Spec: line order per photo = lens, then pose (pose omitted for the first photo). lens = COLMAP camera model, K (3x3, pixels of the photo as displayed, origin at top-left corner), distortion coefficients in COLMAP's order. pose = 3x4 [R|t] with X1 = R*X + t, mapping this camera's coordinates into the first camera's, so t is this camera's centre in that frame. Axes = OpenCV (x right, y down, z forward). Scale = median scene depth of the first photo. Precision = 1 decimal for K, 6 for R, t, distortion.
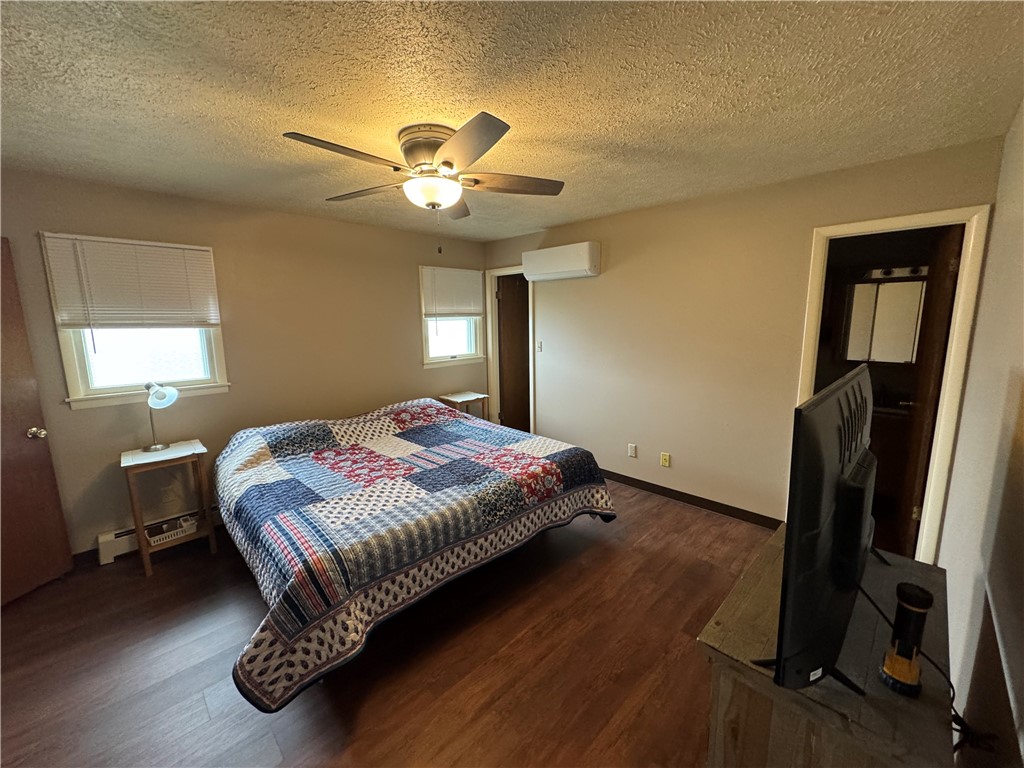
lens RADIAL K [[409.2, 0, 509.8], [0, 409.2, 383.1], [0, 0, 1]] dist [-0.001420, 0.000258]
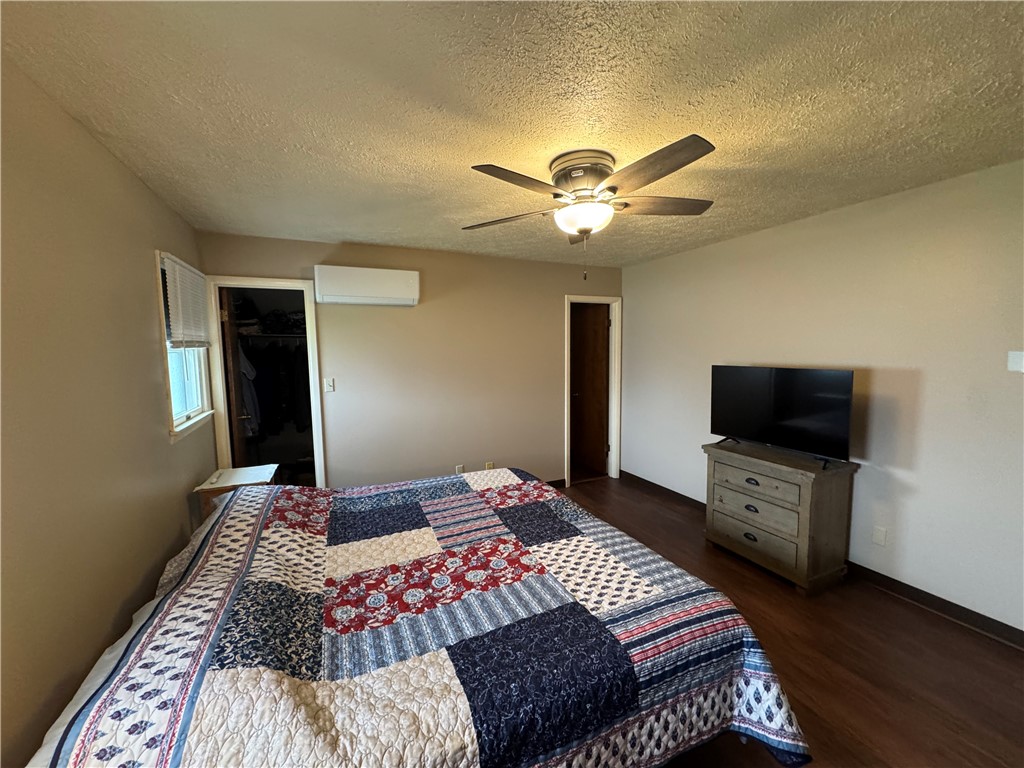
lens RADIAL K [[409.2, 0, 509.8], [0, 409.2, 384.3], [0, 0, 1]] dist [-0.001420, 0.000258]
pose [[0.339736, -0.073489, 0.937645, -0.881494], [0.155613, 0.987594, 0.021021, -0.086676], [-0.927558, 0.138768, 0.346957, 0.644962]]
